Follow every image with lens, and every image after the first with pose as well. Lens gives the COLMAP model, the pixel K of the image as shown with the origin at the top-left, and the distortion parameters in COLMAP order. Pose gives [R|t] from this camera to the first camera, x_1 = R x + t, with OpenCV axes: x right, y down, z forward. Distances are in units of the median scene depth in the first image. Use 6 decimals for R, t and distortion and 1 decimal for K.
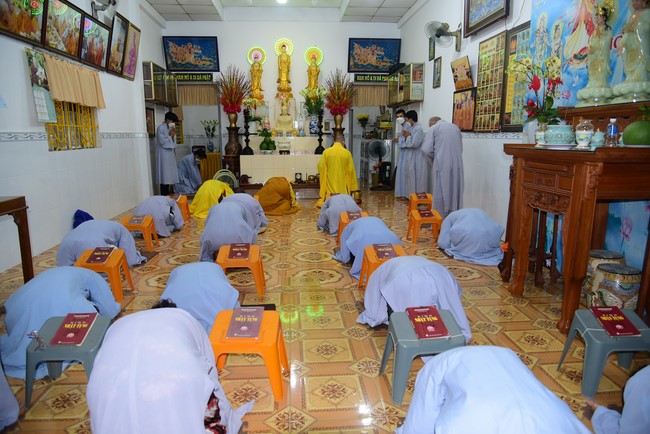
lens RADIAL K [[437.6, 0, 328.5], [0, 437.6, 216.8], [0, 0, 1]] dist [-0.044862, 0.005966]
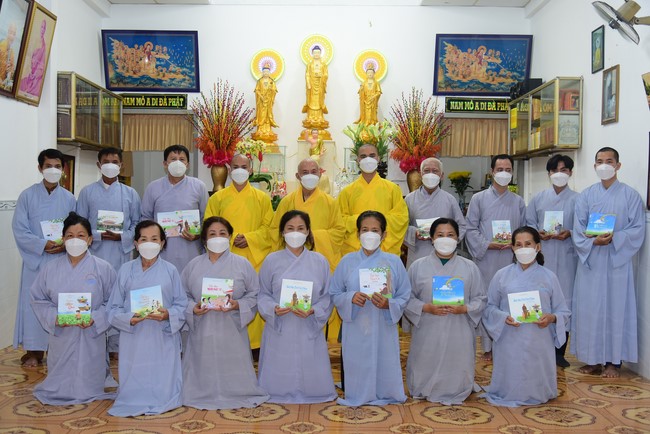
lens RADIAL K [[750.6, 0, 323.6], [0, 750.6, 218.2], [0, 0, 1]] dist [-0.032164, 0.000000]
pose [[0.996547, 0.016905, -0.081296, -0.014126], [-0.029709, 0.986836, -0.158973, -0.031162], [0.077538, 0.160839, 0.983930, 0.106163]]
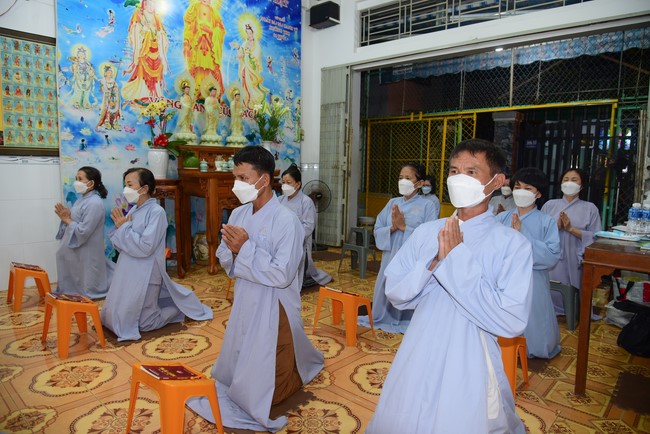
lens RADIAL K [[437.6, 0, 328.1], [0, 437.6, 214.8], [0, 0, 1]] dist [-0.044862, 0.005966]
pose [[-0.677593, -0.088853, 0.730050, -0.362562], [0.116543, 0.967159, 0.225880, -0.122682], [-0.726145, 0.238137, -0.644984, 0.683068]]
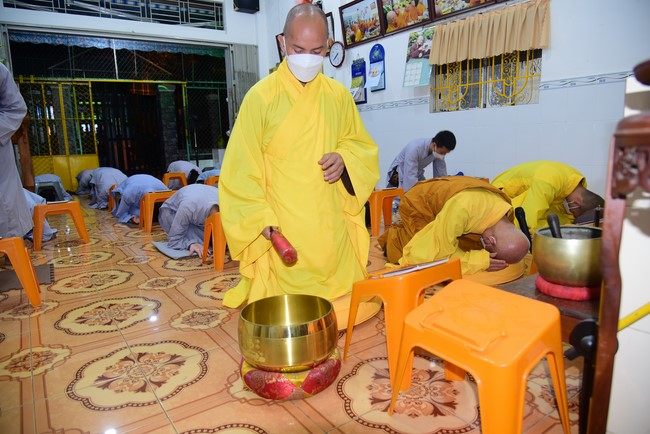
lens RADIAL K [[437.6, 0, 320.9], [0, 437.6, 222.3], [0, 0, 1]] dist [-0.044862, 0.005966]
pose [[-0.872437, 0.119655, -0.473852, 0.133724], [-0.053450, 0.940389, 0.335874, -0.151761], [0.485795, 0.318357, -0.814035, 1.164762]]
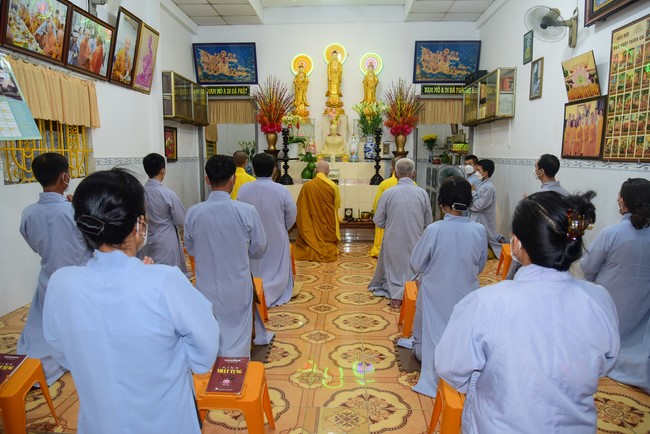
lens RADIAL K [[437.6, 0, 331.1], [0, 437.6, 210.5], [0, 0, 1]] dist [-0.044862, 0.005966]
pose [[0.992158, 0.018869, -0.123561, -0.002669], [-0.025957, 0.998093, -0.056005, -0.050205], [0.122269, 0.058773, 0.990755, 0.210699]]
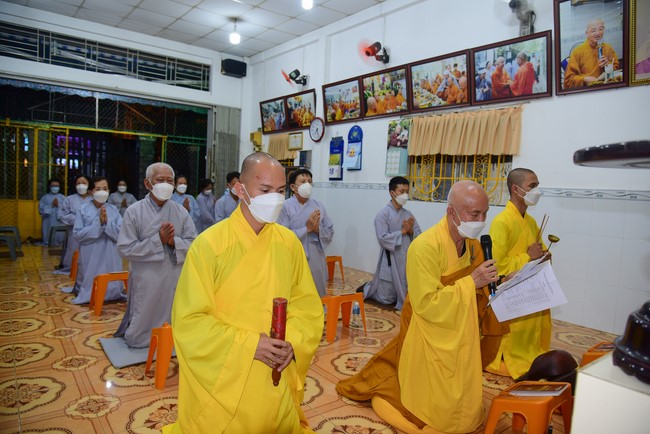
lens RADIAL K [[437.6, 0, 319.6], [0, 437.6, 223.3], [0, 0, 1]] dist [-0.044862, 0.005966]
pose [[-0.852368, 0.002661, -0.522936, 0.111688], [-0.141175, 0.961688, 0.235004, -0.204465], [0.503527, 0.274135, -0.819336, 1.145279]]
